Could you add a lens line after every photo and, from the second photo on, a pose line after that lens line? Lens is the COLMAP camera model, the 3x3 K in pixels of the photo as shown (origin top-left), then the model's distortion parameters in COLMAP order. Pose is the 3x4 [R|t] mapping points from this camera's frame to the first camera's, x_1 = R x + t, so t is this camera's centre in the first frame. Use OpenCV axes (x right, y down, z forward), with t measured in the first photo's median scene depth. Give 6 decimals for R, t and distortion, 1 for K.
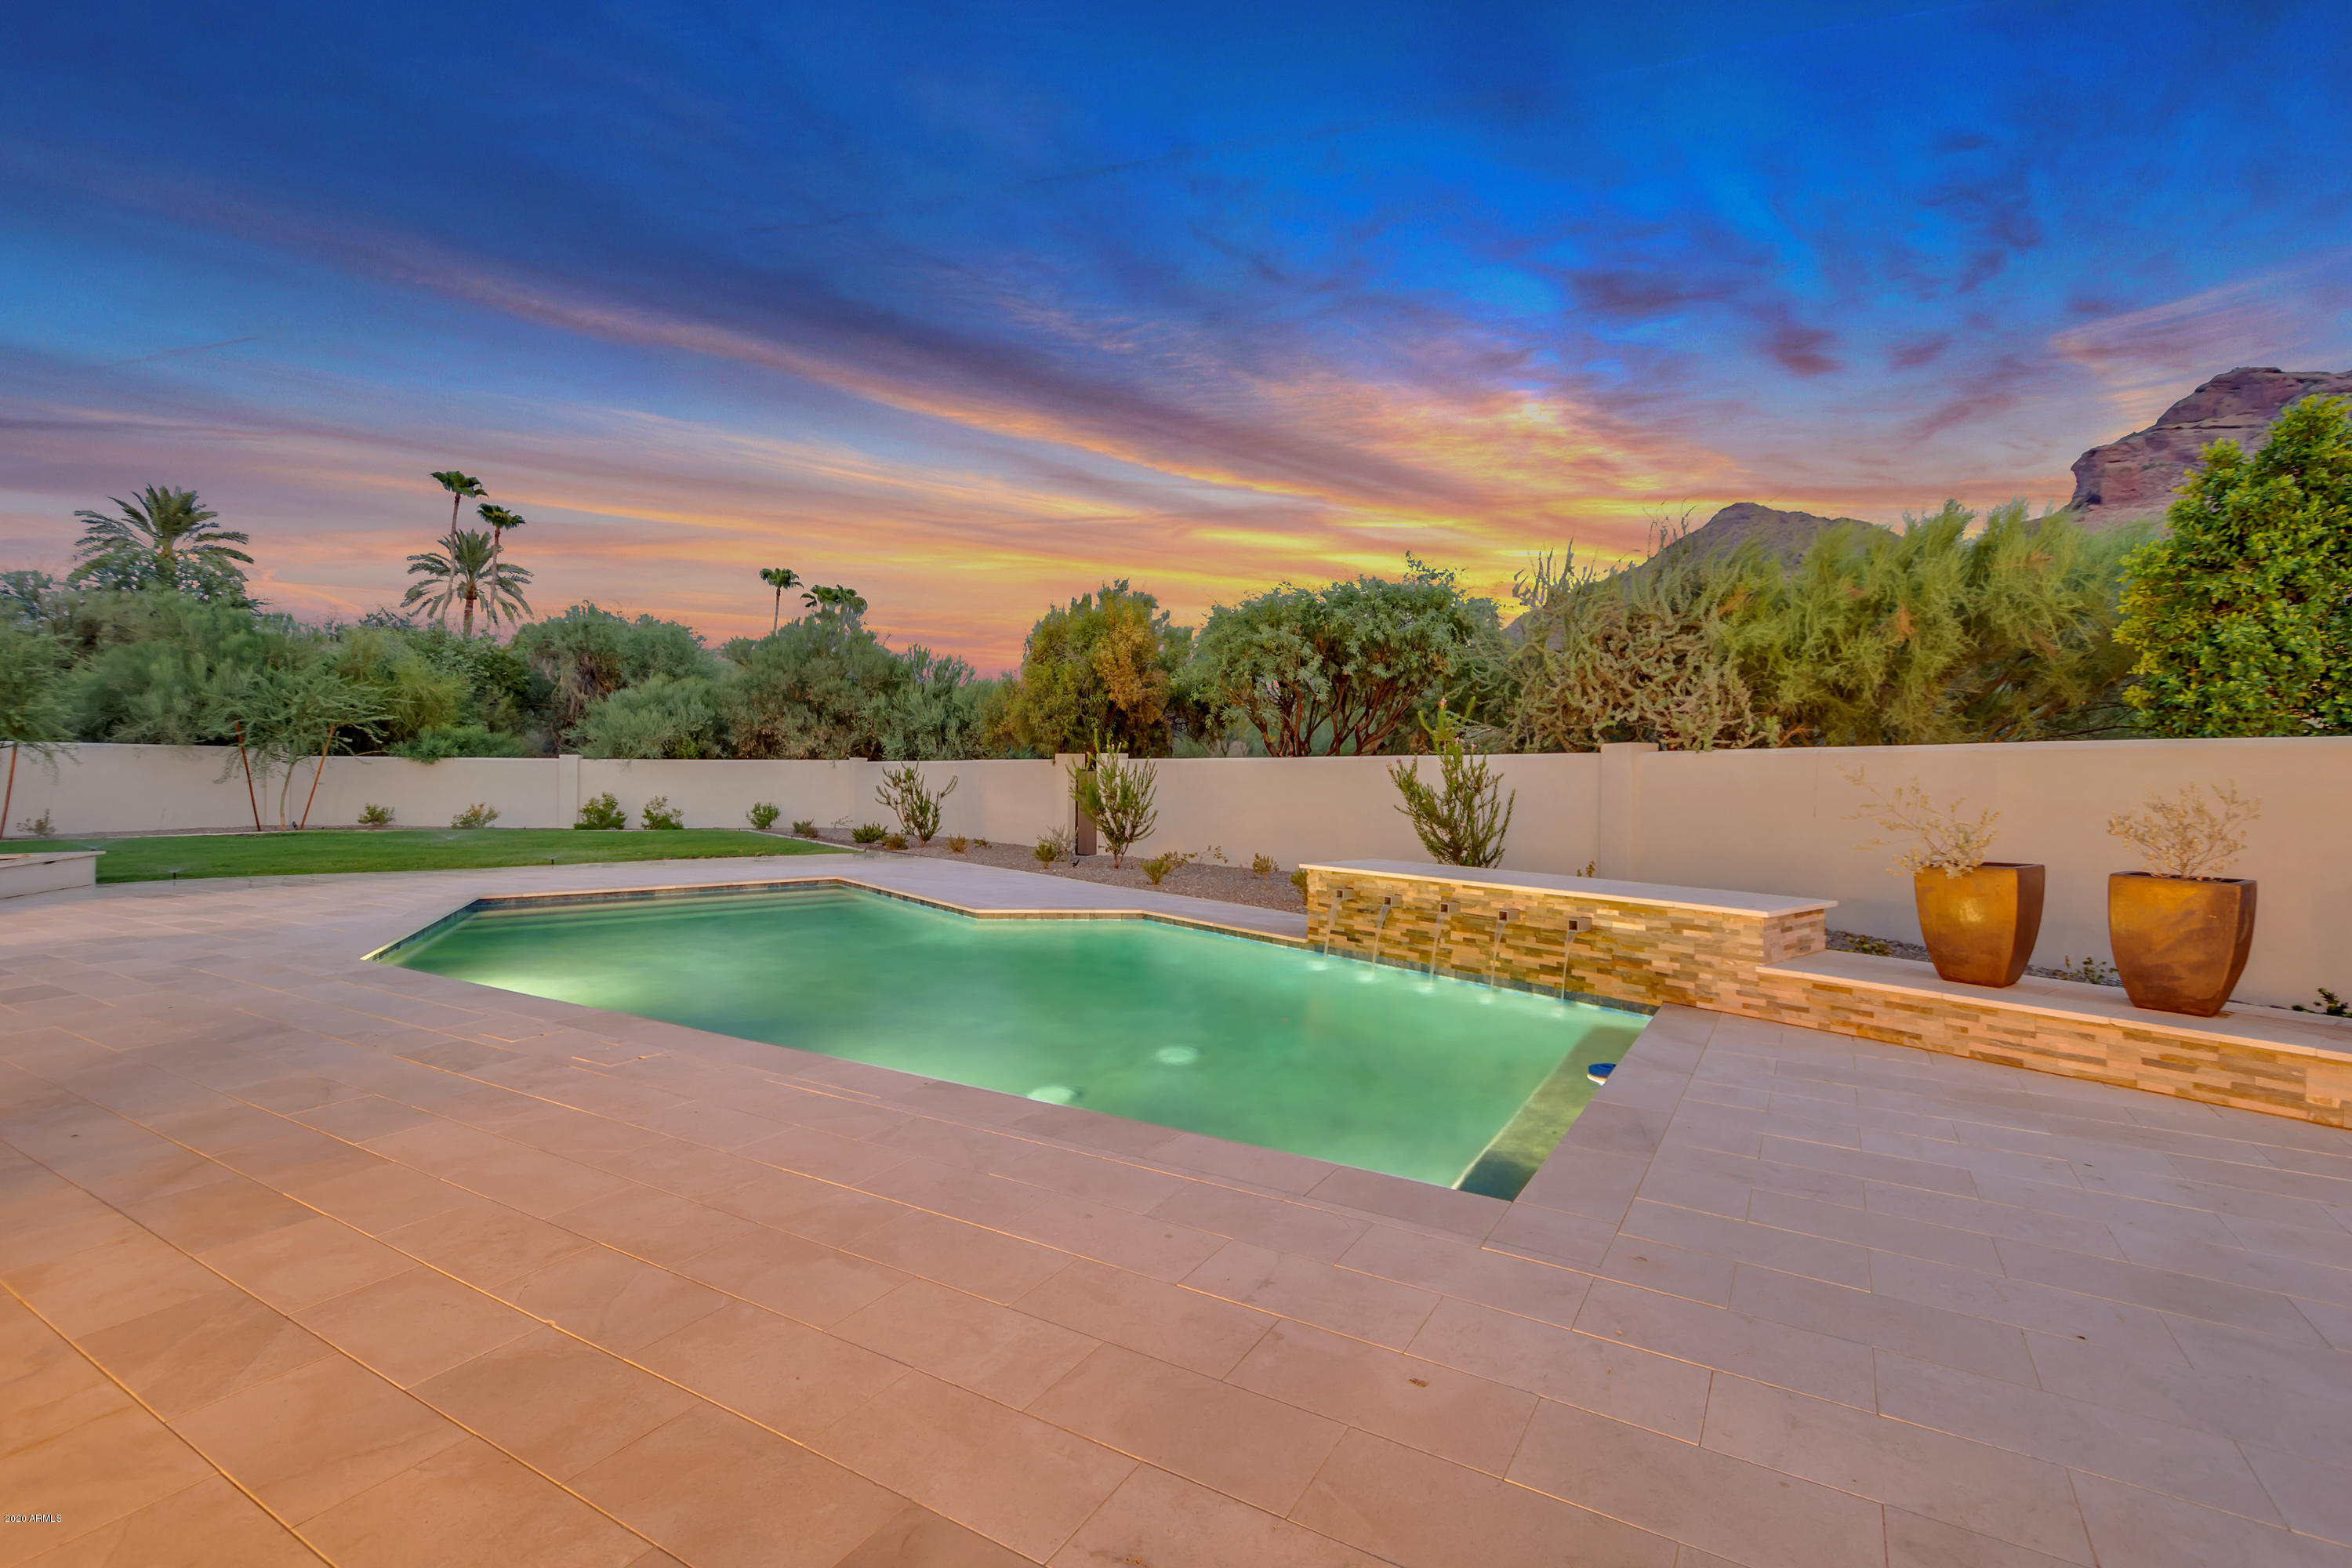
lens RADIAL K [[1055.2, 0, 1176.8], [0, 1055.2, 784.5], [0, 0, 1]] dist [0.011523, -0.003308]
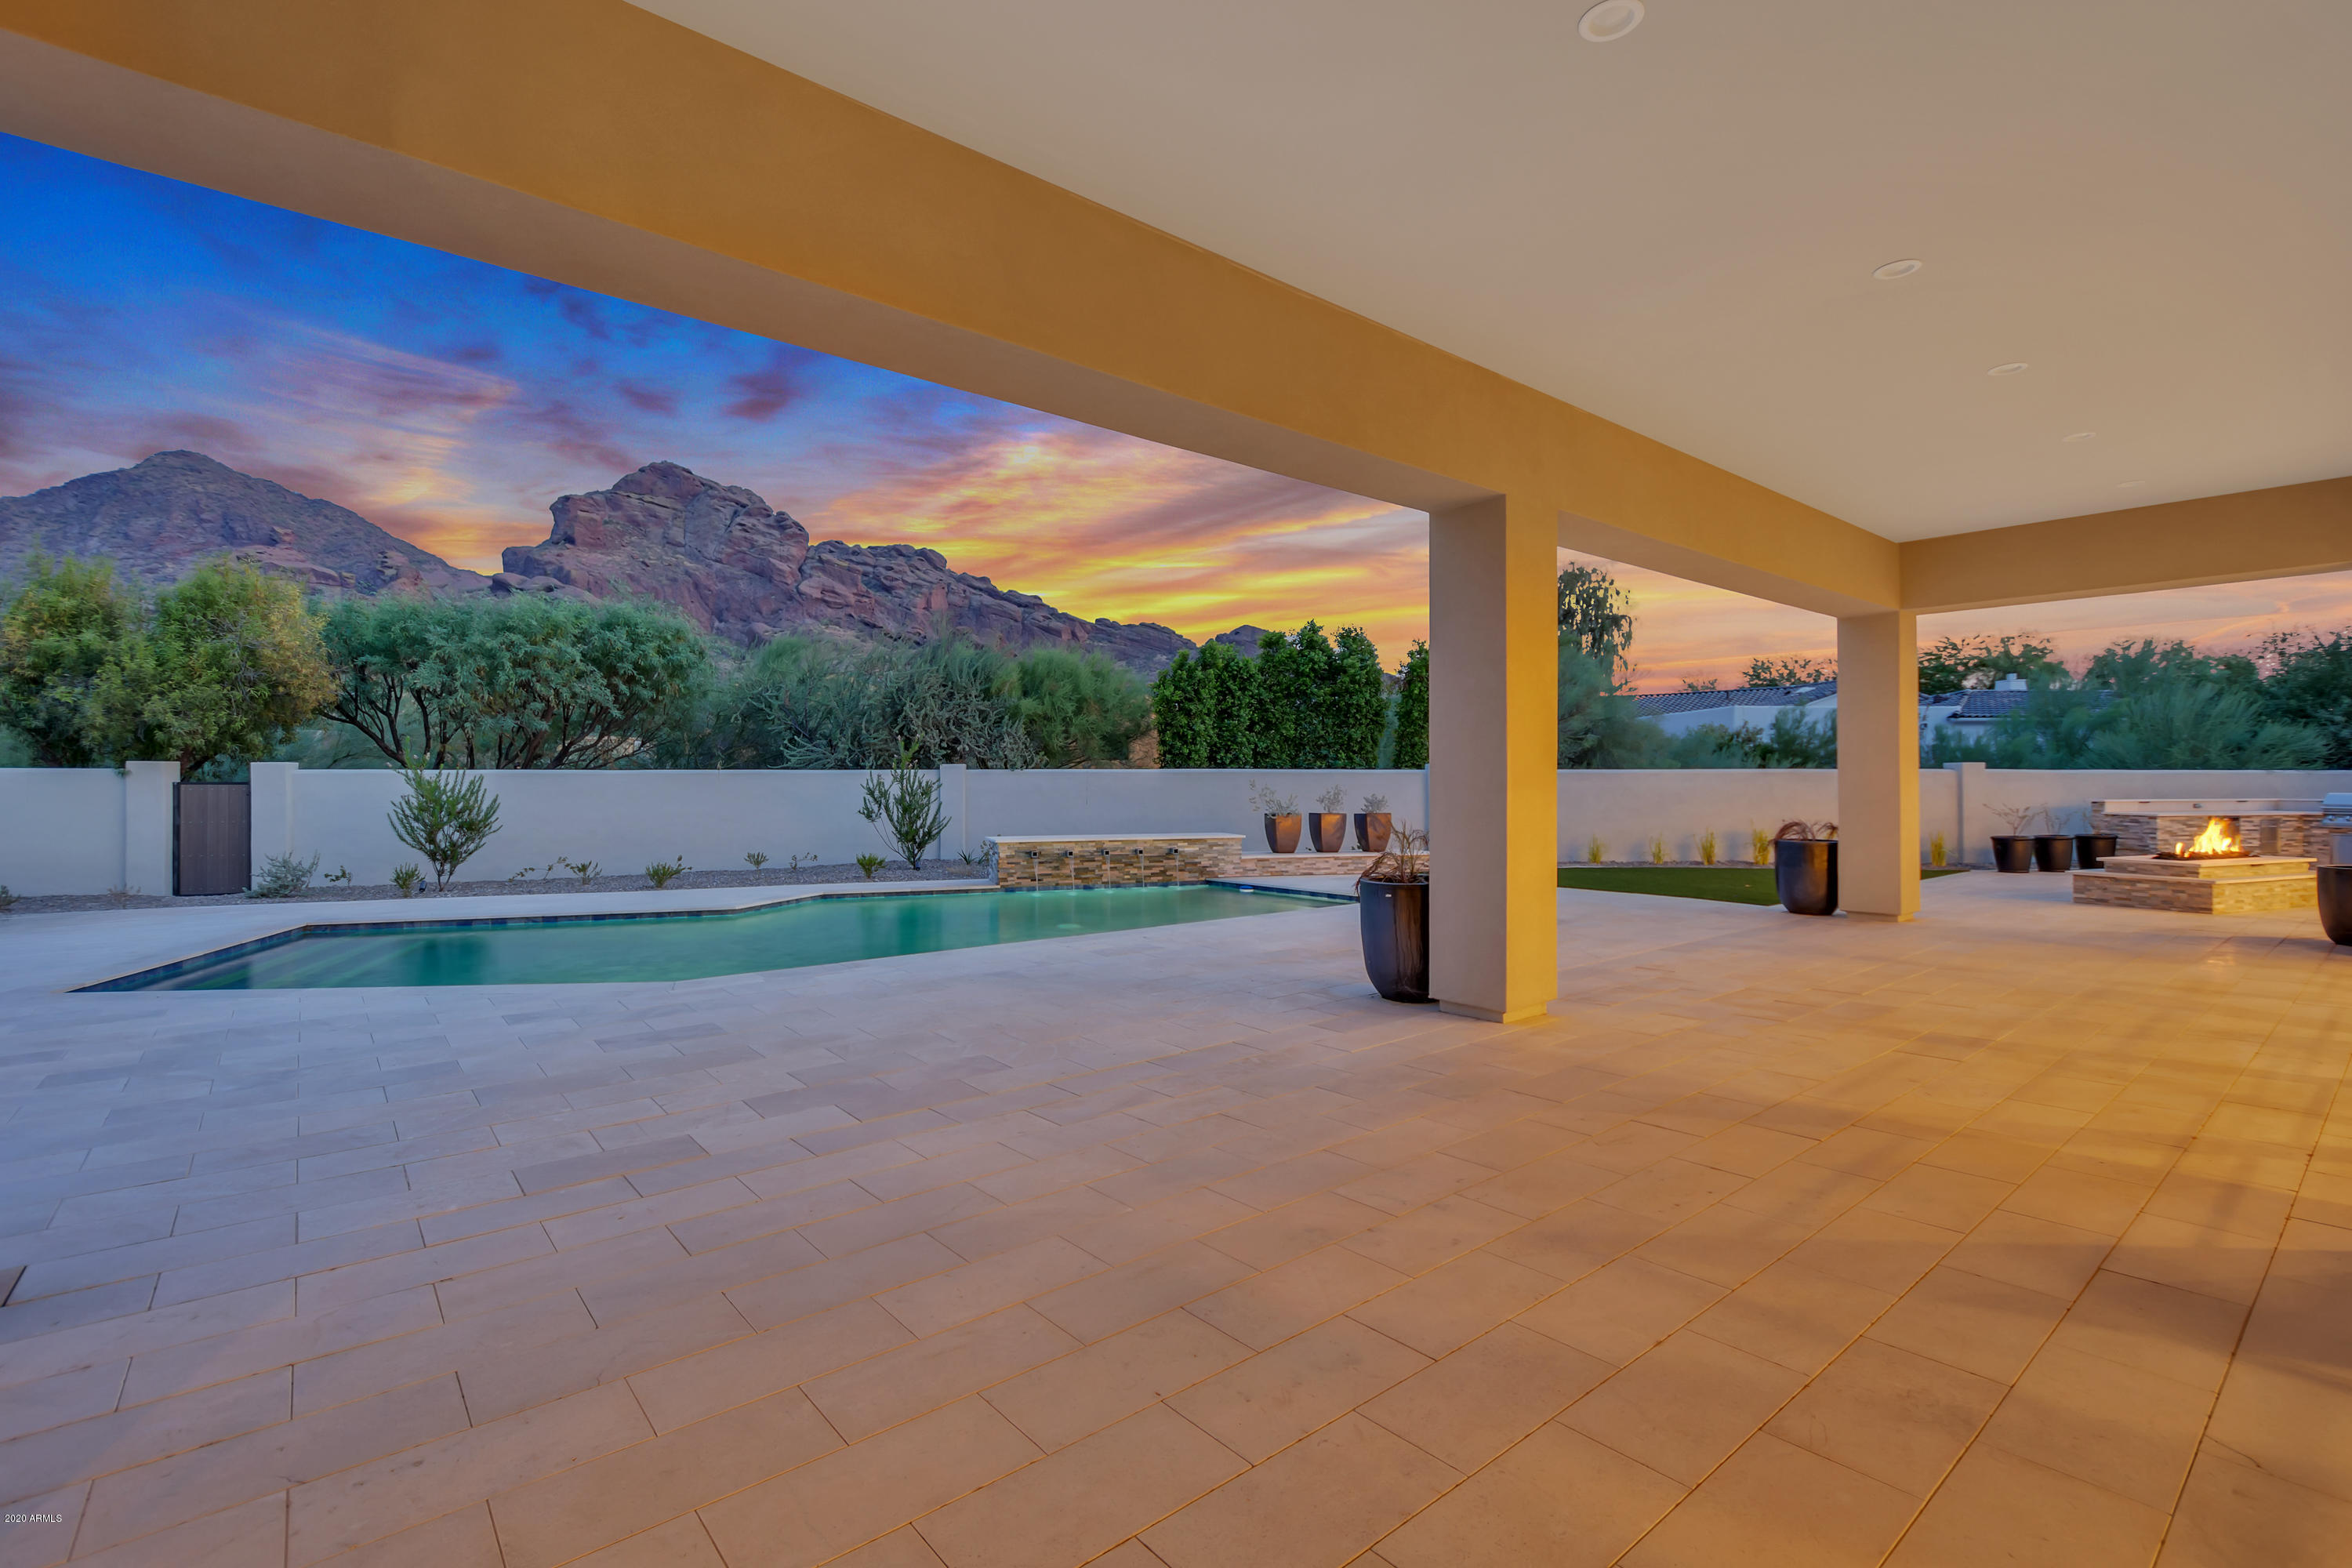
lens RADIAL K [[1055.2, 0, 1196.3], [0, 1055.2, 786.4], [0, 0, 1]] dist [0.011523, -0.003308]
pose [[0.309818, -0.011012, 0.950732, -0.467909], [0.013850, 0.999879, 0.007067, -0.005368], [-0.950695, 0.010978, 0.309933, 0.068697]]
